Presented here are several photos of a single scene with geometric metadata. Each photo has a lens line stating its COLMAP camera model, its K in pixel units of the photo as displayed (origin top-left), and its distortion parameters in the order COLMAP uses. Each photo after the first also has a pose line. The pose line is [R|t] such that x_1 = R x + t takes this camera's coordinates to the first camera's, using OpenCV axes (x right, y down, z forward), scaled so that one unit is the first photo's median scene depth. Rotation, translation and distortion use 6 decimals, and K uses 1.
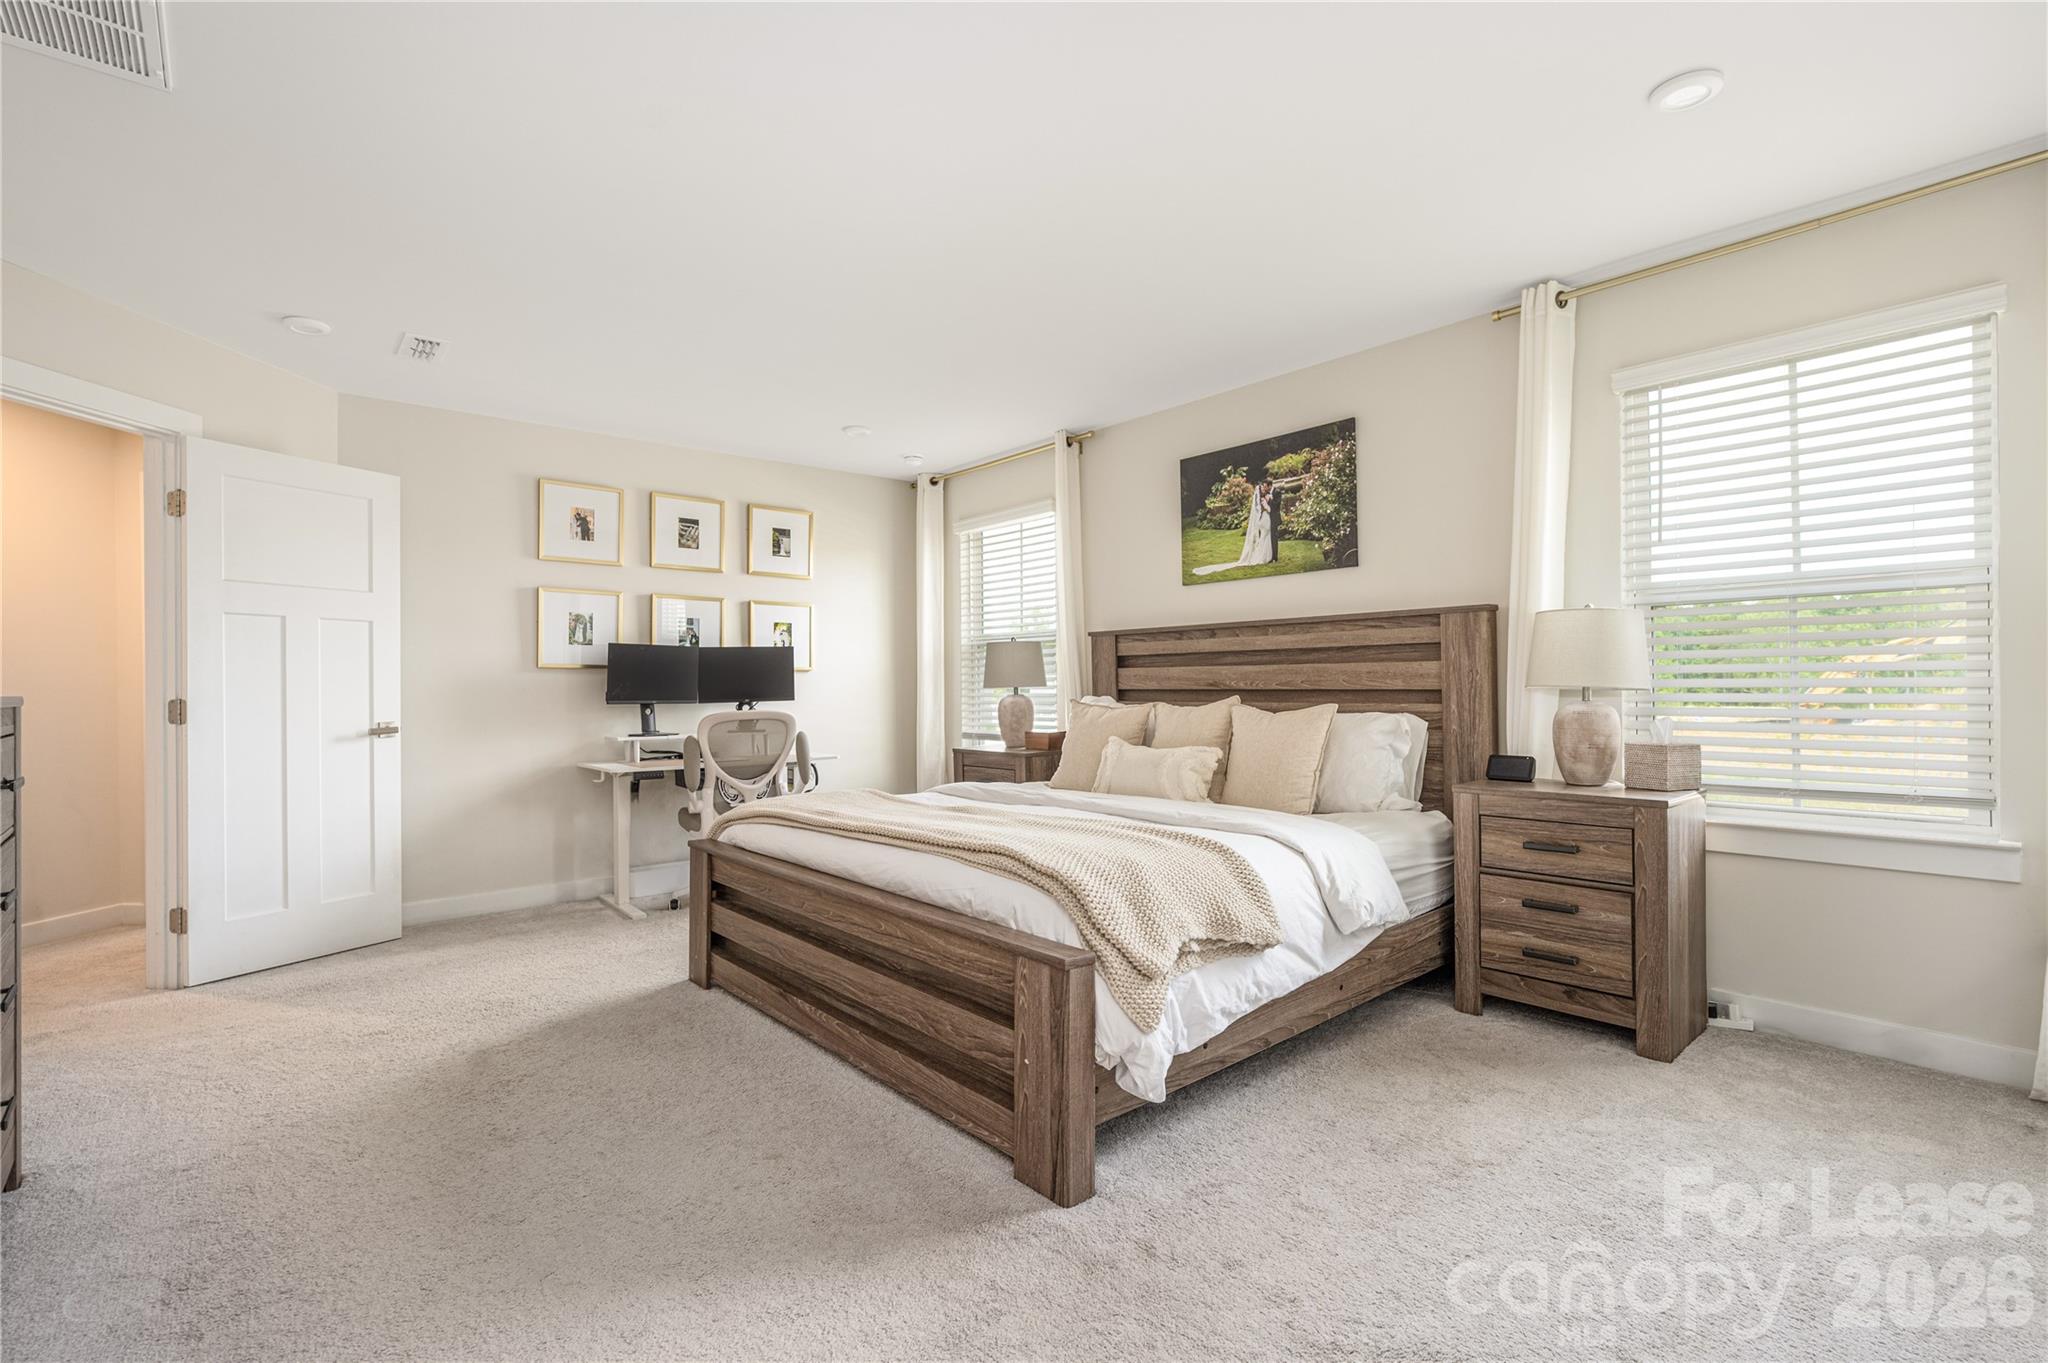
lens RADIAL K [[959.0, 0, 1017.1], [0, 959.0, 675.5], [0, 0, 1]] dist [-0.011956, -0.000299]
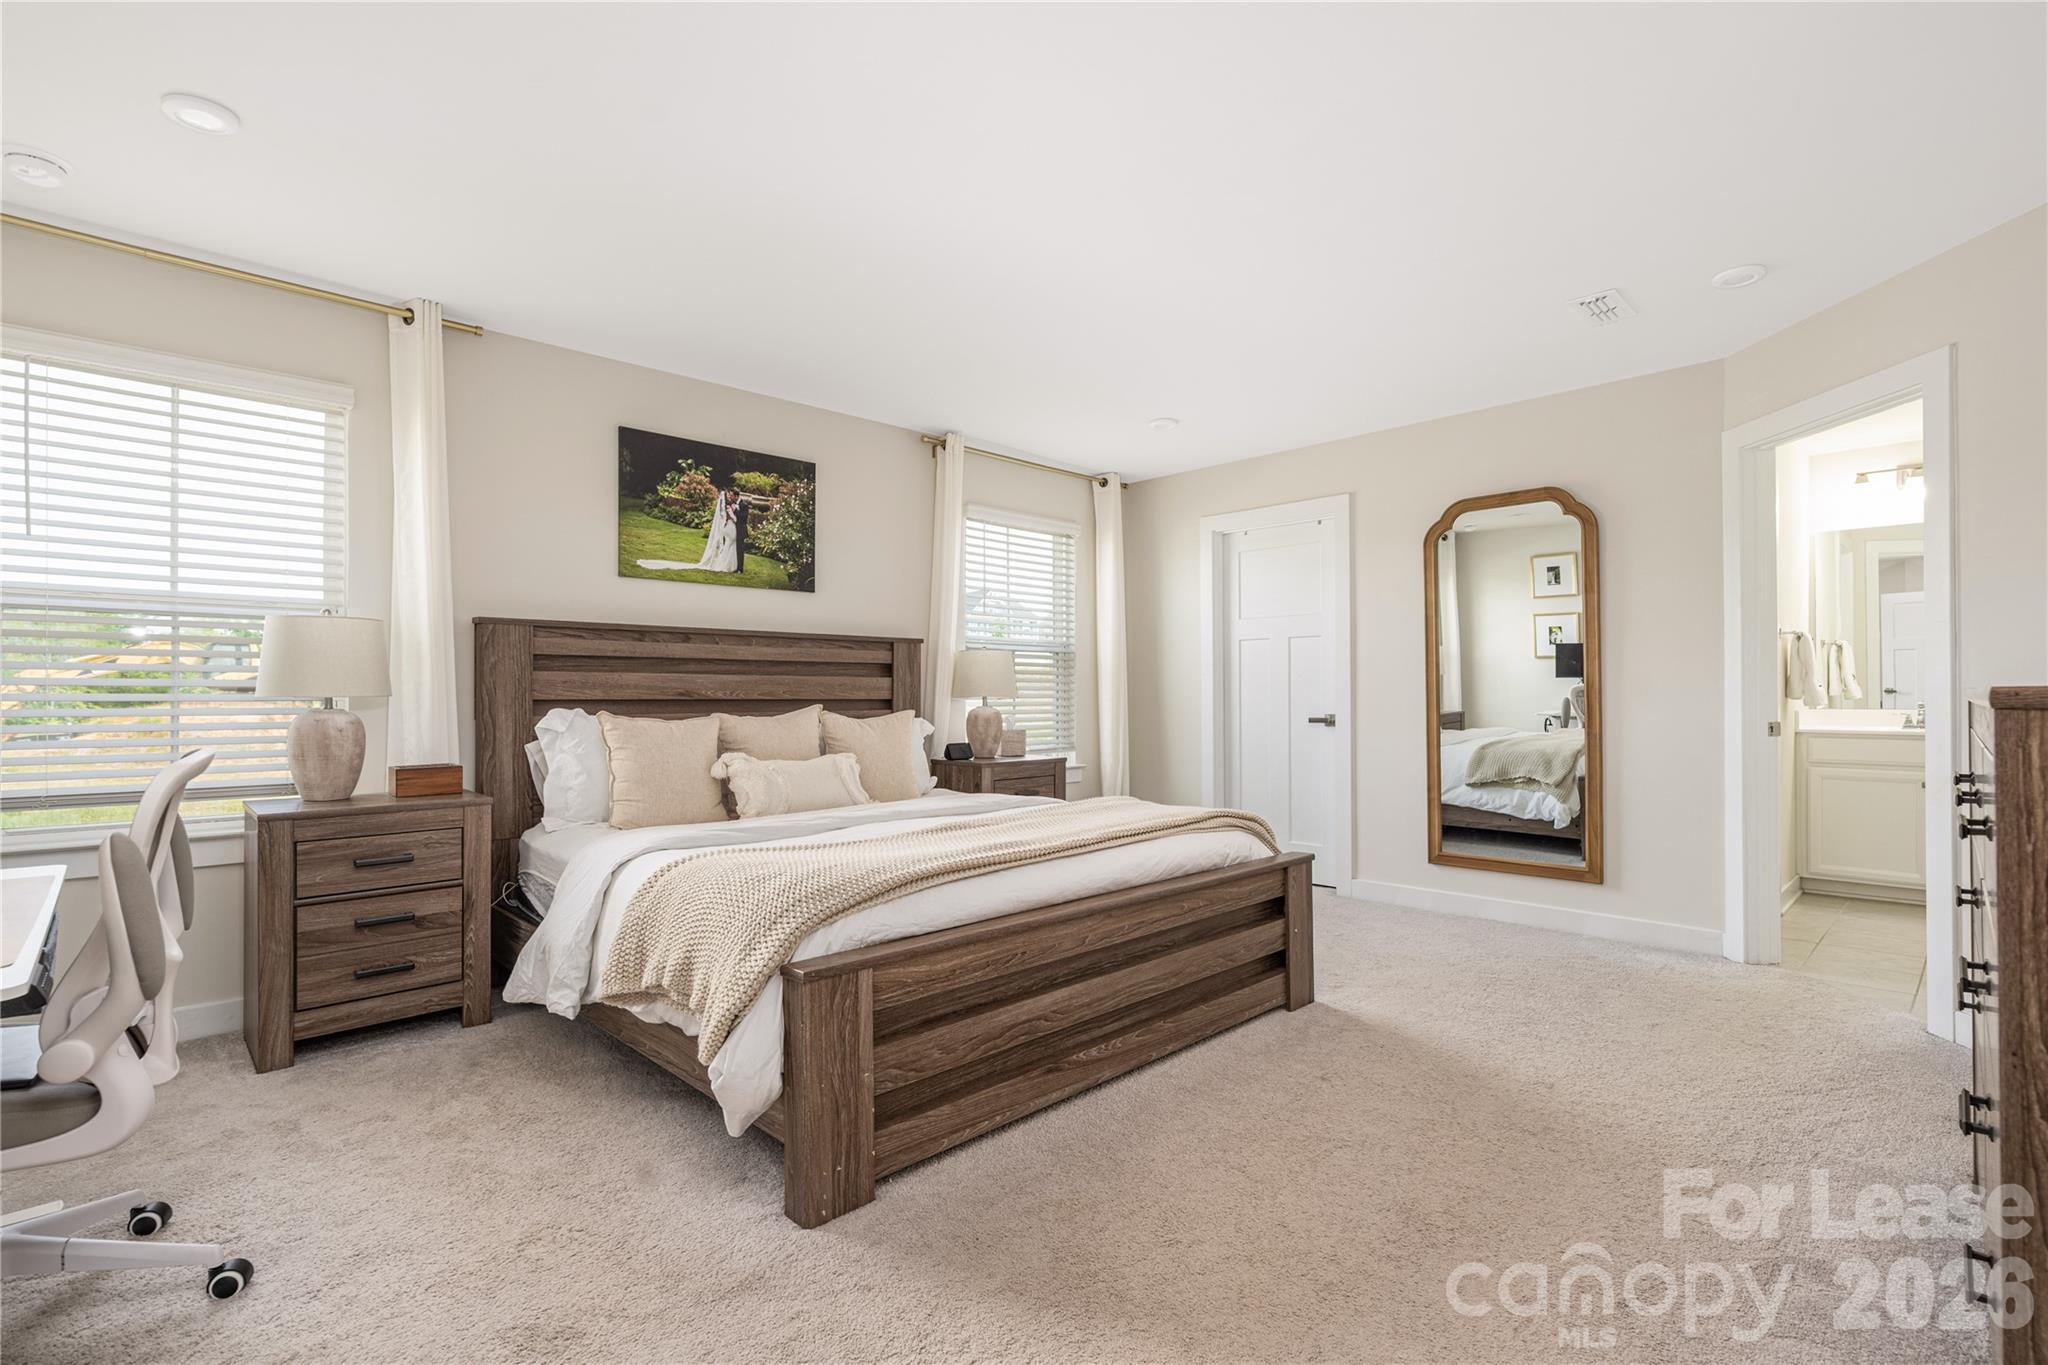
lens RADIAL K [[959.0, 0, 1010.7], [0, 959.0, 699.2], [0, 0, 1]] dist [-0.011956, -0.000299]
pose [[-0.075947, 0.009376, 0.997068, -0.769510], [-0.005749, 0.999935, -0.009841, 0.022691], [-0.997095, -0.006479, -0.075888, 0.806757]]
